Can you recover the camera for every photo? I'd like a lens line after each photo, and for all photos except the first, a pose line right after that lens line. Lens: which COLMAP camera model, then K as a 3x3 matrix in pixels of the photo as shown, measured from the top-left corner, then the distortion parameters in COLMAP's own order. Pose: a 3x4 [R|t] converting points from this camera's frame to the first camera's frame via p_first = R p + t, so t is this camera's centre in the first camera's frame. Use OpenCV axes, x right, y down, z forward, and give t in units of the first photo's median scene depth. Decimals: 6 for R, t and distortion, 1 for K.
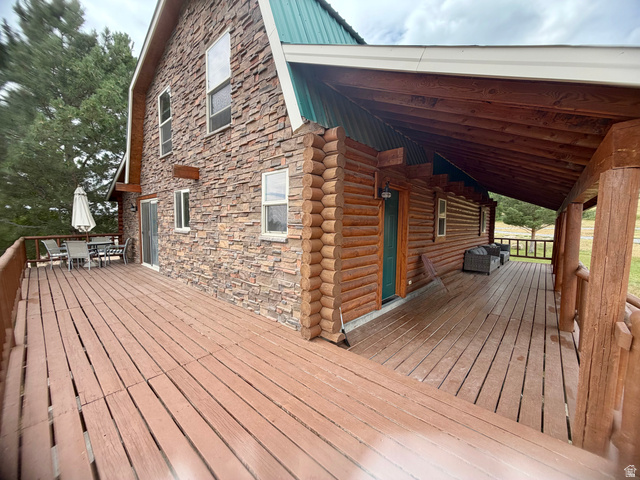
lens RADIAL K [[254.1, 0, 320.0], [0, 254.1, 240.0], [0, 0, 1]] dist [-0.000535, -0.000040]
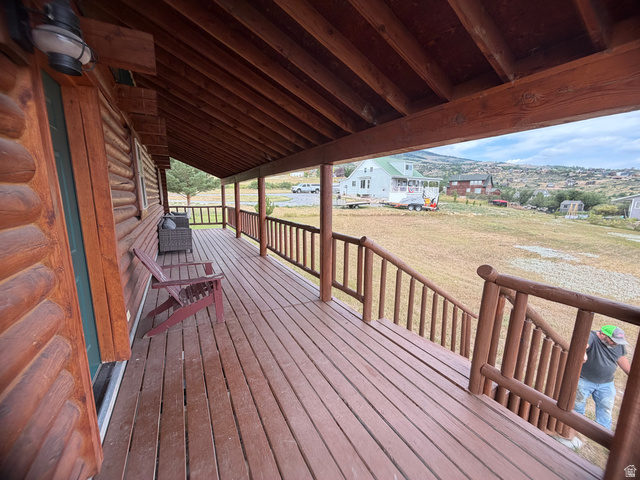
lens RADIAL K [[254.1, 0, 320.0], [0, 254.1, 240.0], [0, 0, 1]] dist [-0.000535, -0.000040]
pose [[0.328960, -0.174846, 0.928016, 0.035075], [0.056900, 0.984594, 0.165336, -0.010257], [-0.942628, -0.001585, 0.333841, 0.248352]]
